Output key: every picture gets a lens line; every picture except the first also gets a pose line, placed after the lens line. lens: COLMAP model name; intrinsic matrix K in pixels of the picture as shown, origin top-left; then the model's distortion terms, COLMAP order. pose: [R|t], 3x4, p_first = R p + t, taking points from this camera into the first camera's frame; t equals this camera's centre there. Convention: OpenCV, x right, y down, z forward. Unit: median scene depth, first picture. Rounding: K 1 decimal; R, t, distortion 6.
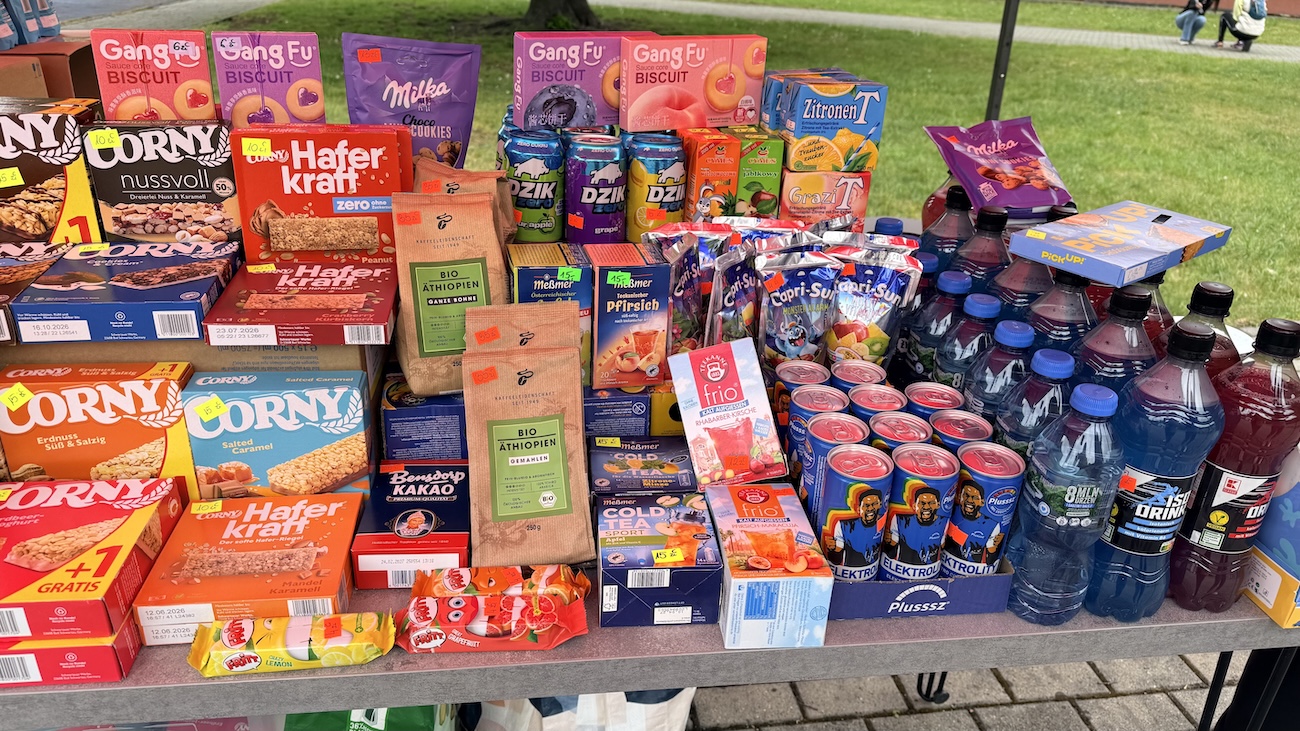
lens RADIAL K [[913.4, 0, 661.0], [0, 913.4, 379.8], [0, 0, 1]] dist [0.062239, -0.070605]
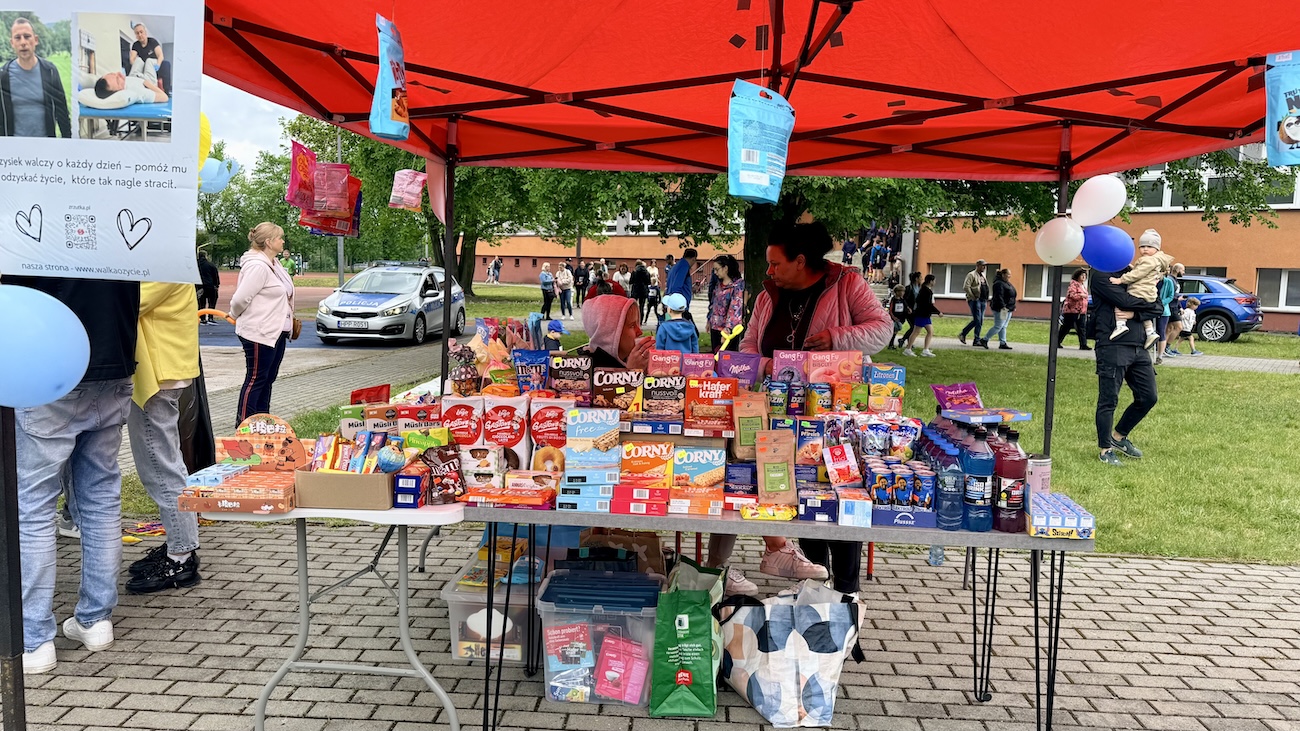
lens RADIAL K [[913.4, 0, 642.6], [0, 913.4, 360.2], [0, 0, 1]] dist [0.062239, -0.070605]
pose [[0.974259, -0.002142, -0.225420, 0.110482], [-0.077975, 0.935028, -0.345894, 0.790368], [0.211515, 0.354568, 0.910793, -1.971640]]
